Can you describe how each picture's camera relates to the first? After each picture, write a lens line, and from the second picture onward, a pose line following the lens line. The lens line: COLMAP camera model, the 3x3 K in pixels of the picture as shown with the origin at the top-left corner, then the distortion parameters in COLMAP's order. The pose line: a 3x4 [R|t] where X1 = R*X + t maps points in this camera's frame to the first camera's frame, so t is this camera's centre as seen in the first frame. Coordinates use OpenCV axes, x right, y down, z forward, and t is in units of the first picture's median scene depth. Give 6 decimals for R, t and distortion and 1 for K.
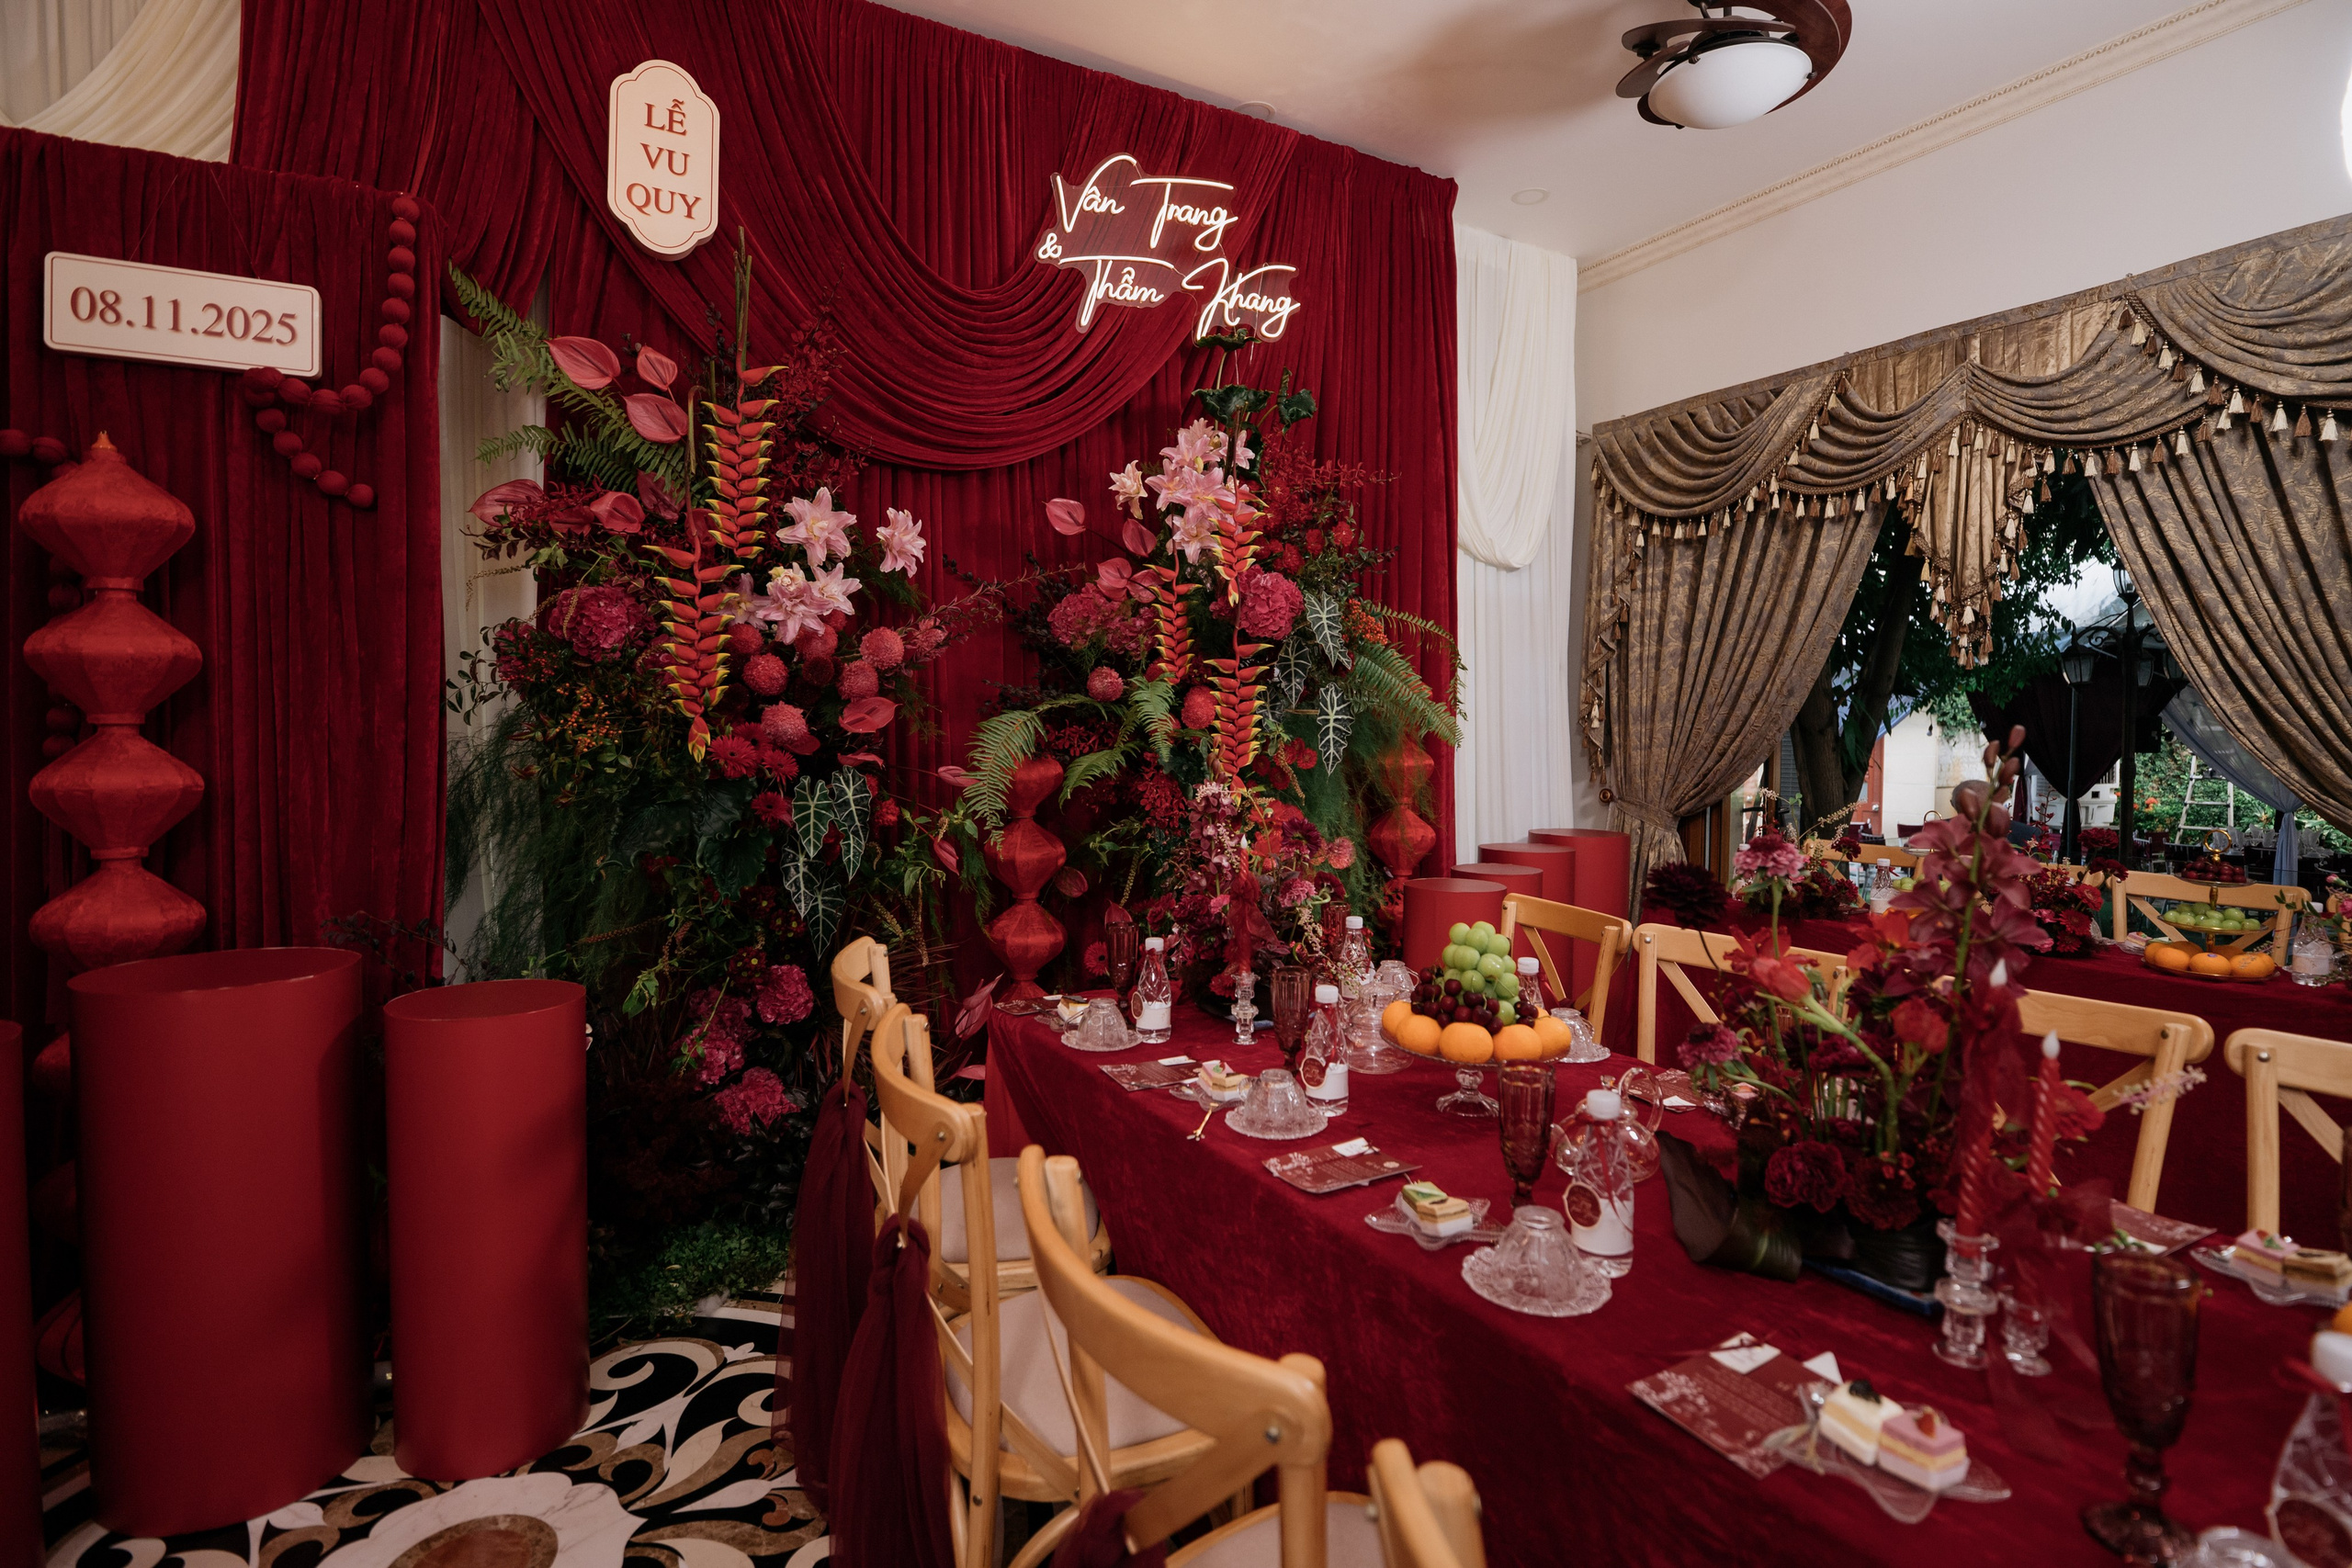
lens RADIAL K [[1173.1, 0, 1177.9], [0, 1173.1, 765.1], [0, 0, 1]] dist [-0.024942, -0.001101]
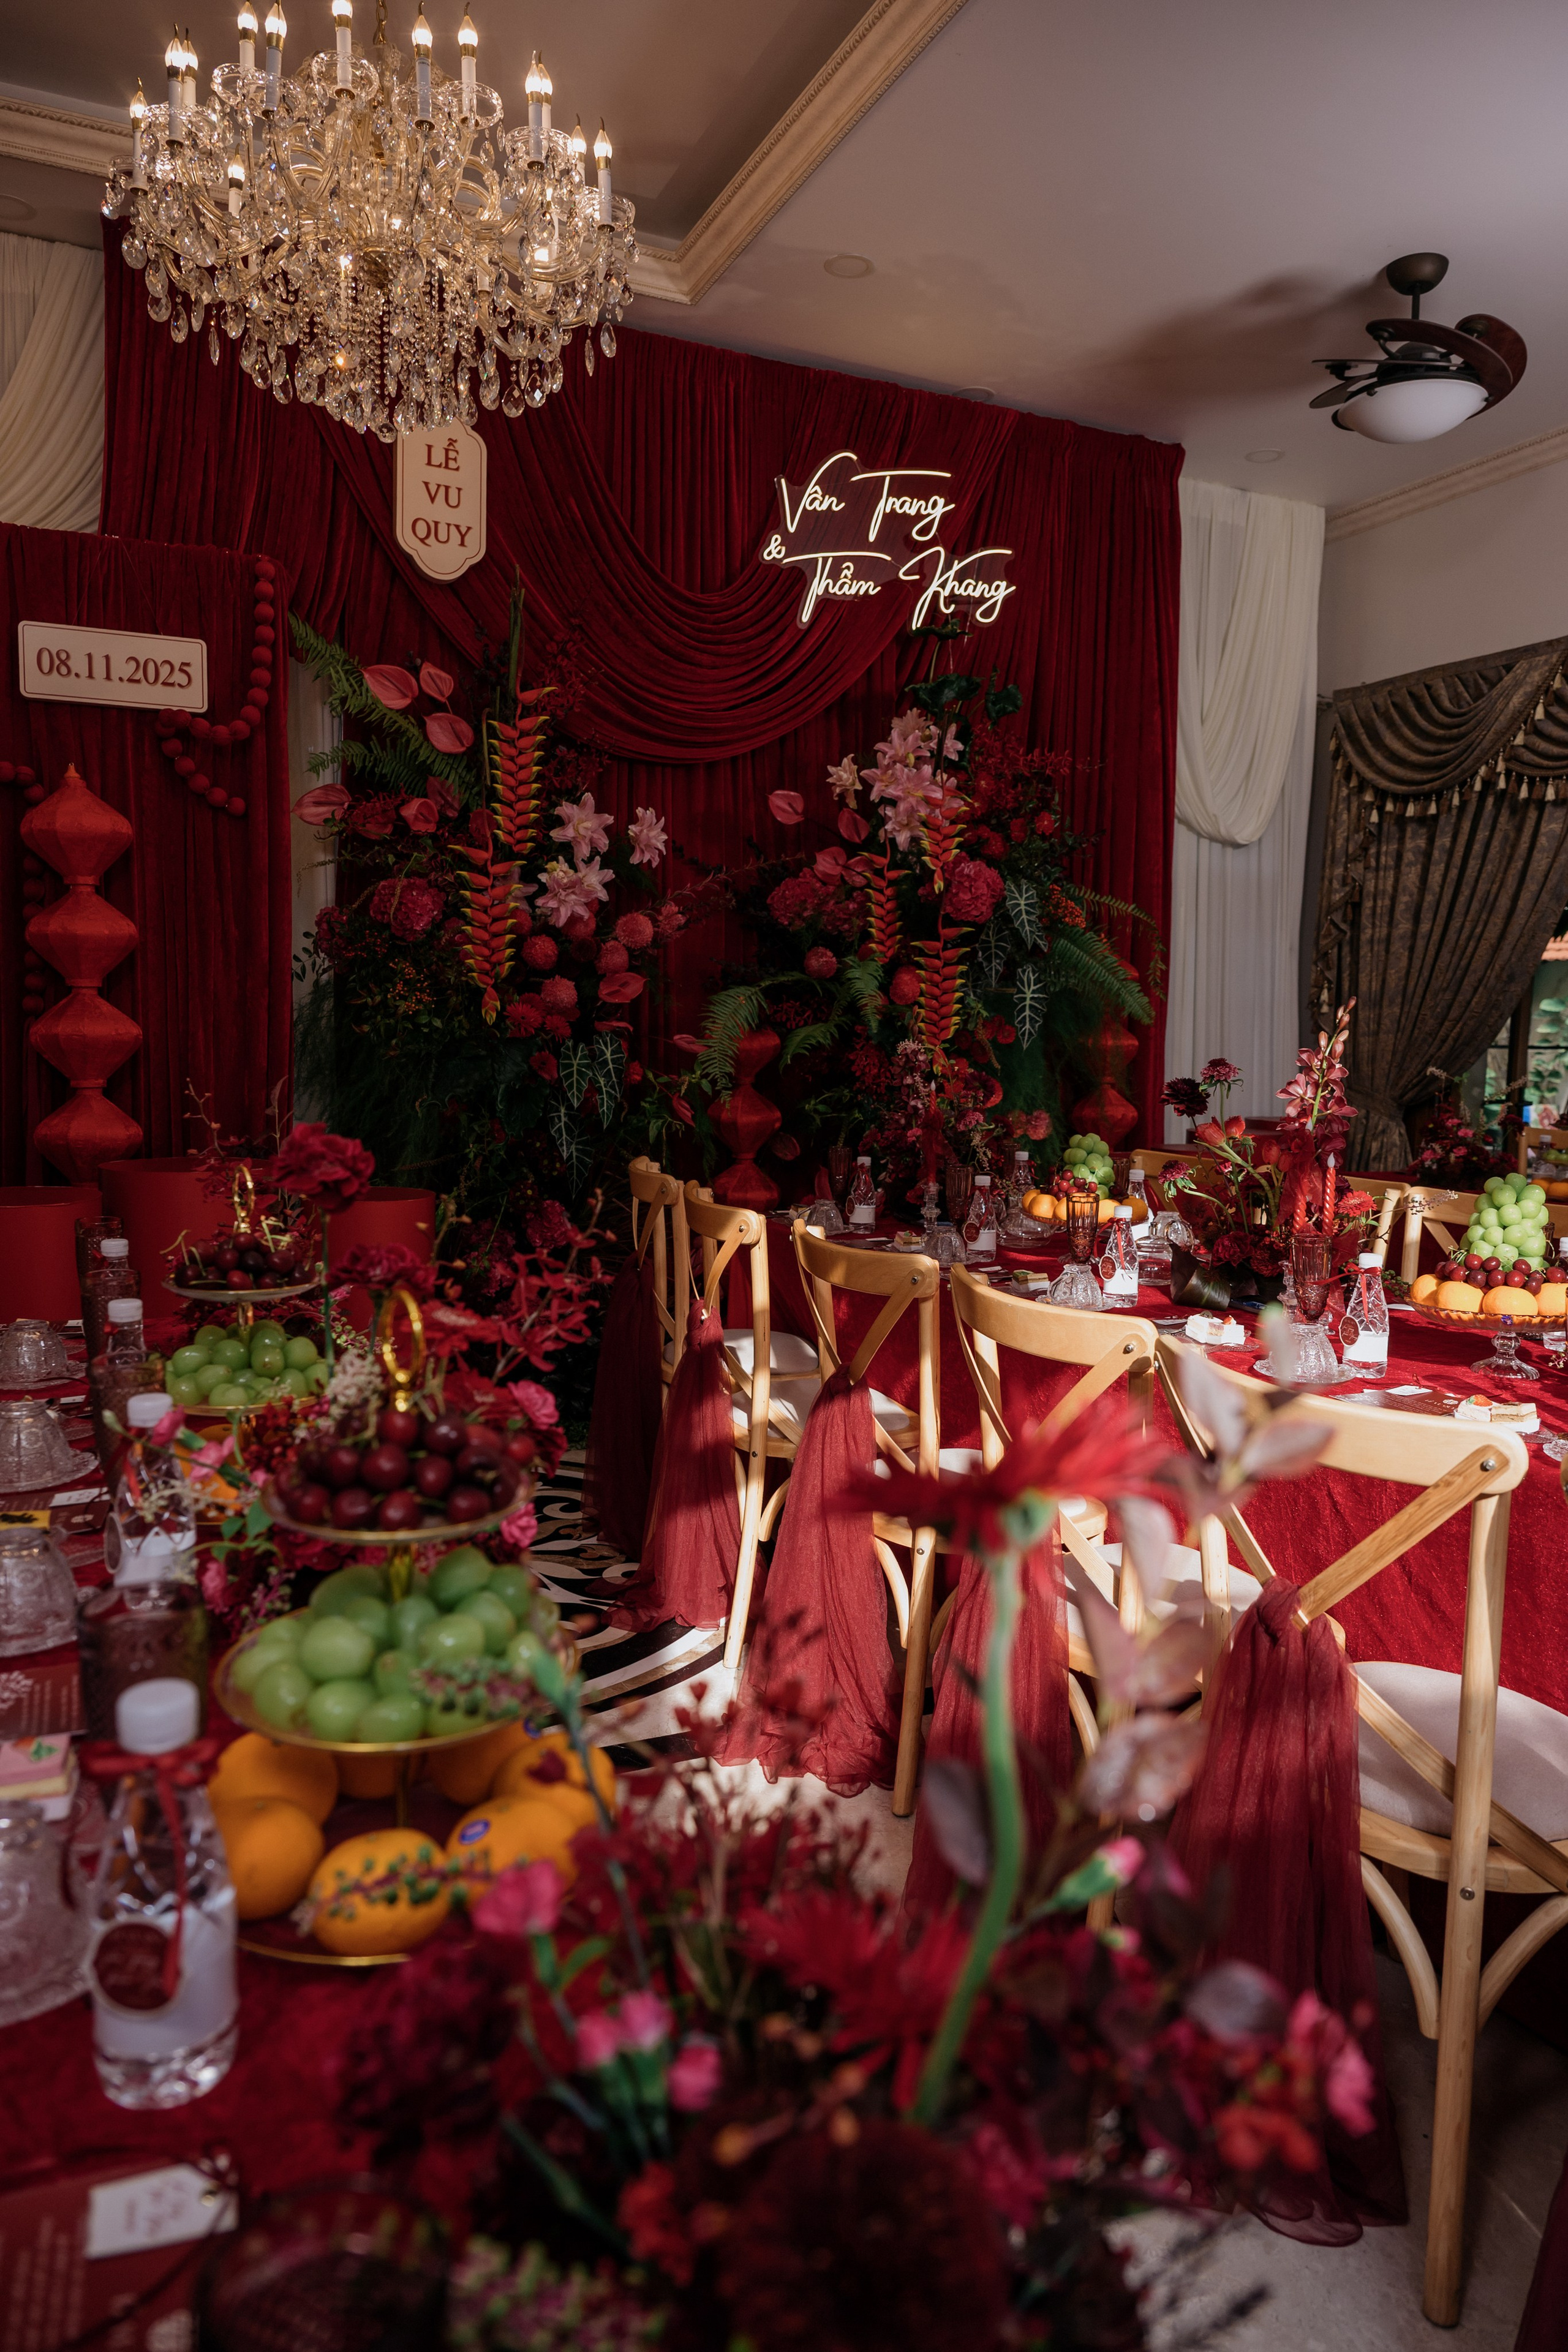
lens RADIAL K [[1588.6, 0, 769.7], [0, 1588.6, 1176.3], [0, 0, 1]] dist [-0.019988, 0.004581]
pose [[0.997088, 0.019576, -0.073705, 0.003901], [-0.014570, 0.997589, 0.067853, 0.029724], [0.074856, -0.066581, 0.994969, -0.491817]]
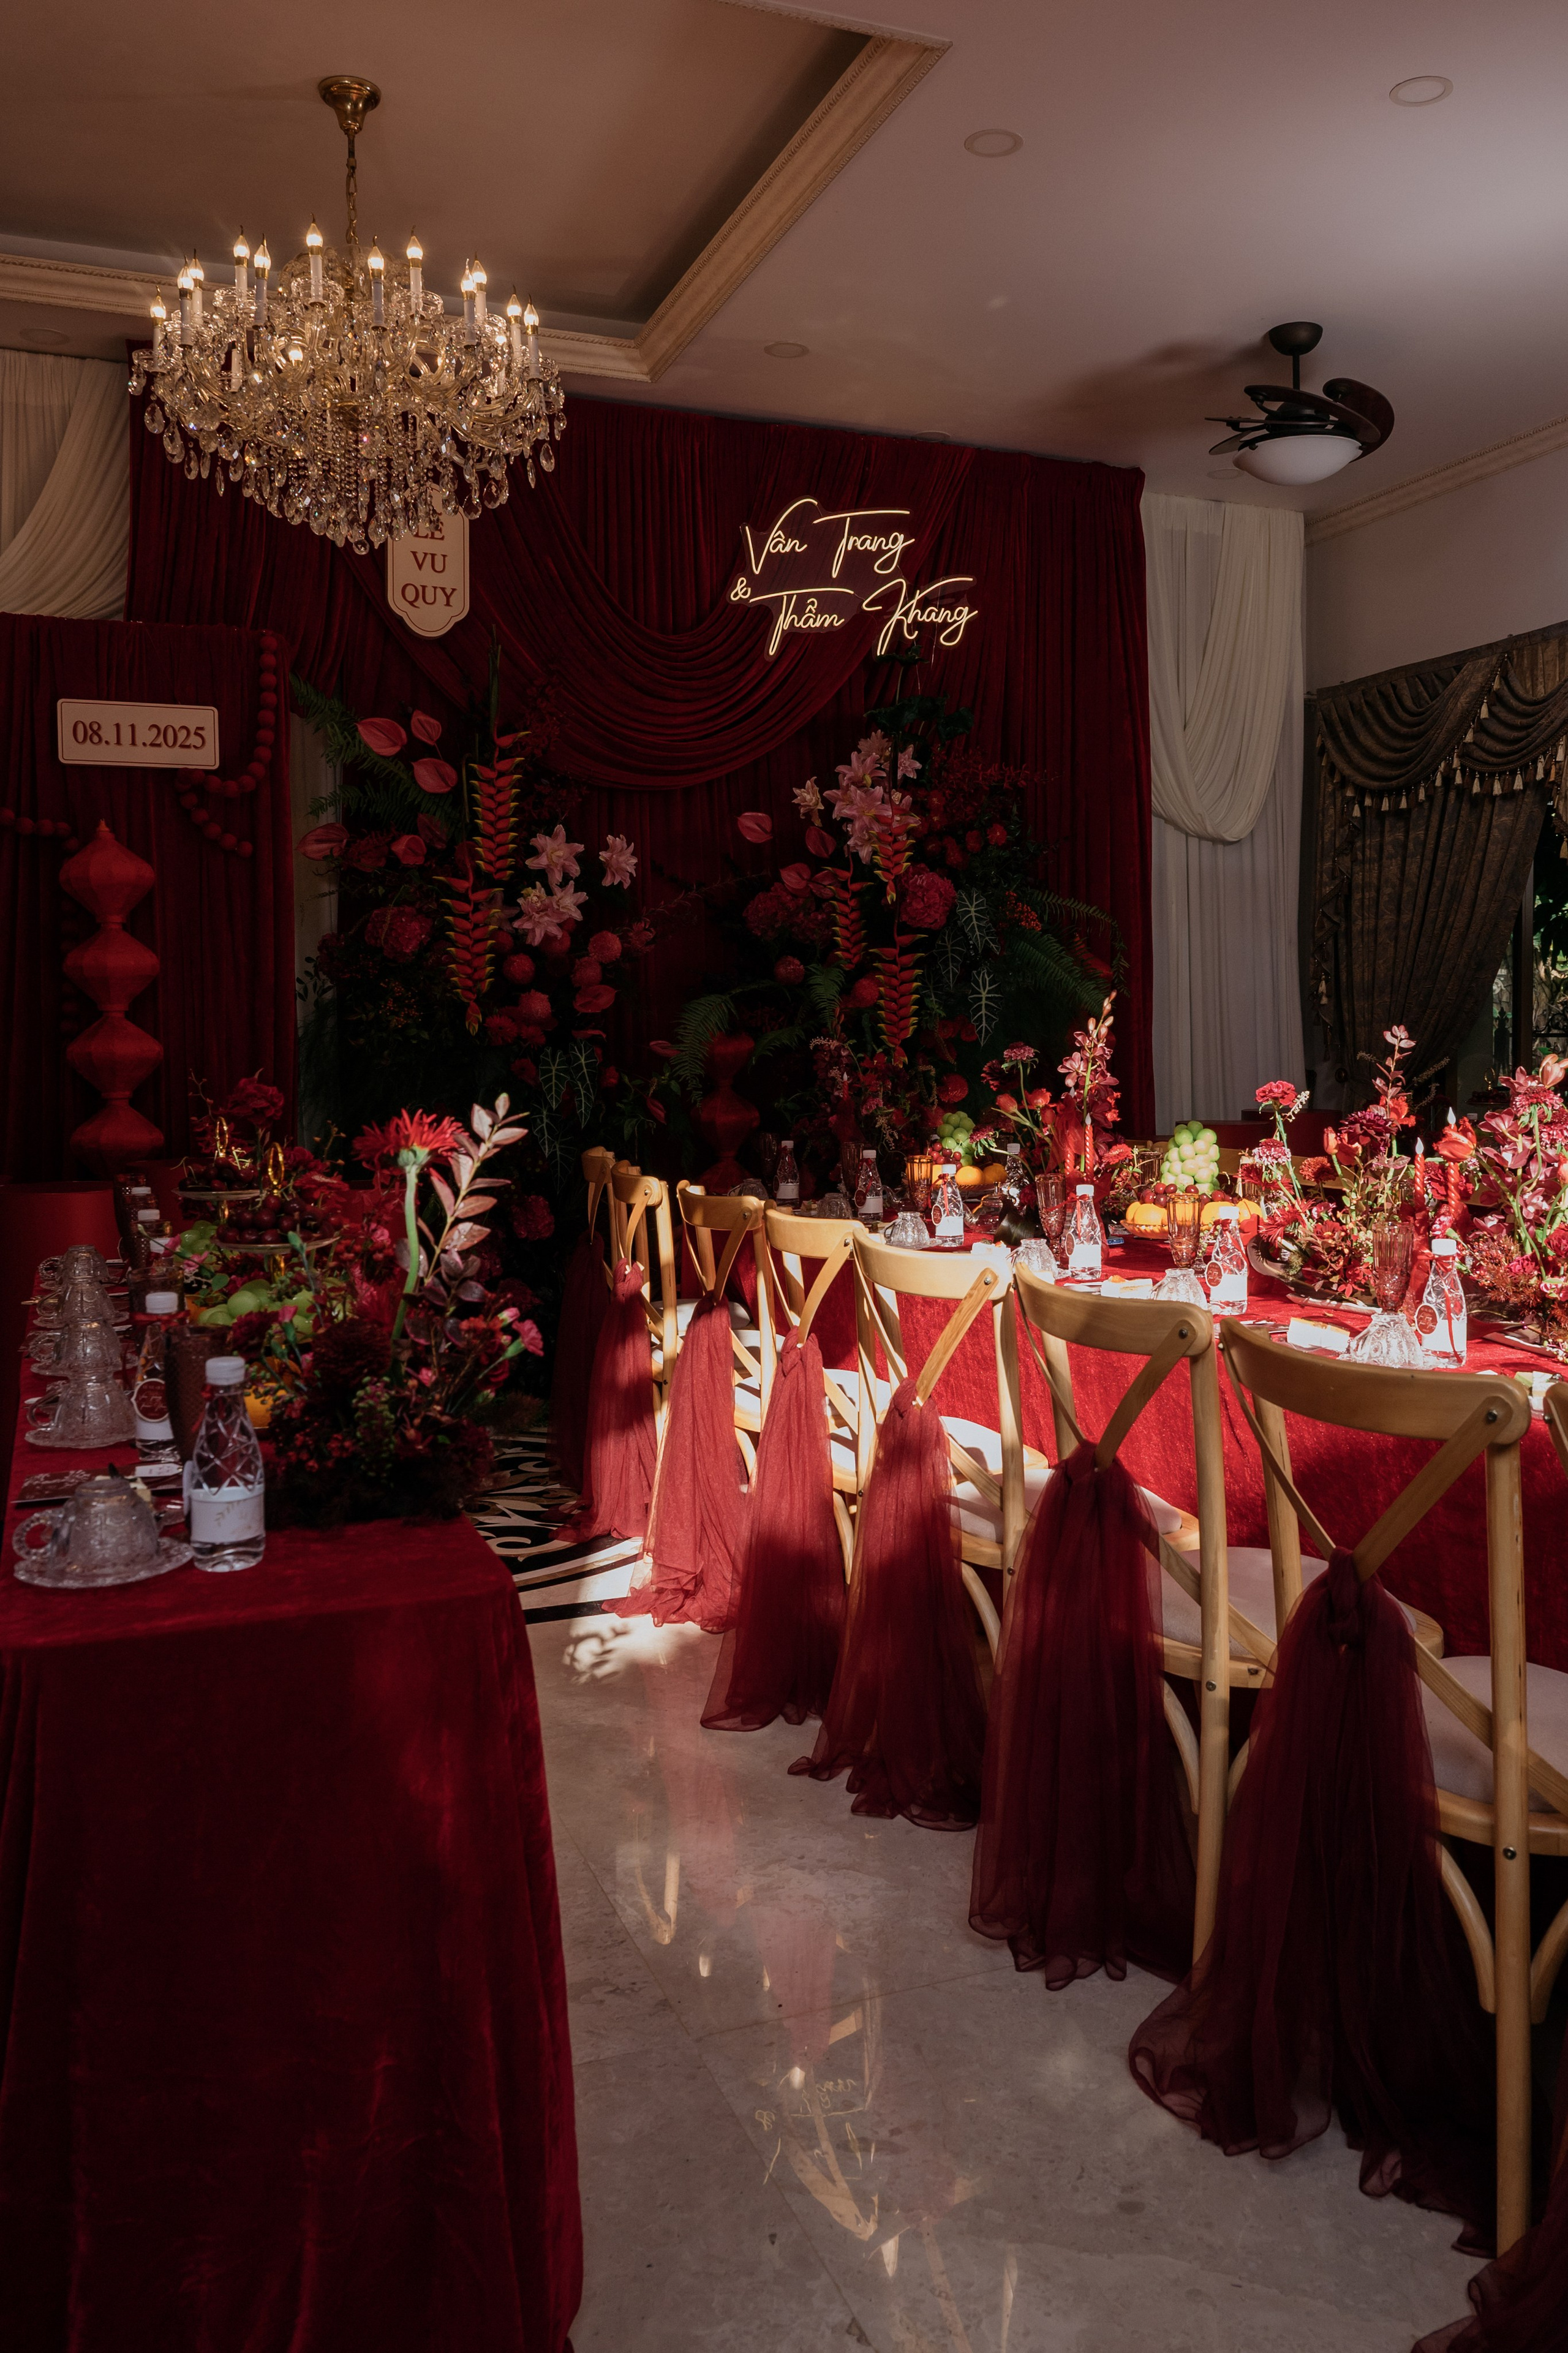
lens RADIAL K [[1896.9, 0, 844.2], [0, 1896.9, 1105.9], [0, 0, 1]] dist [-0.030206, 0.004967]
pose [[0.994108, -0.010605, -0.107877, 0.194552], [0.011580, 0.999897, 0.008420, 0.050454], [0.107776, -0.009620, 0.994129, -0.876342]]
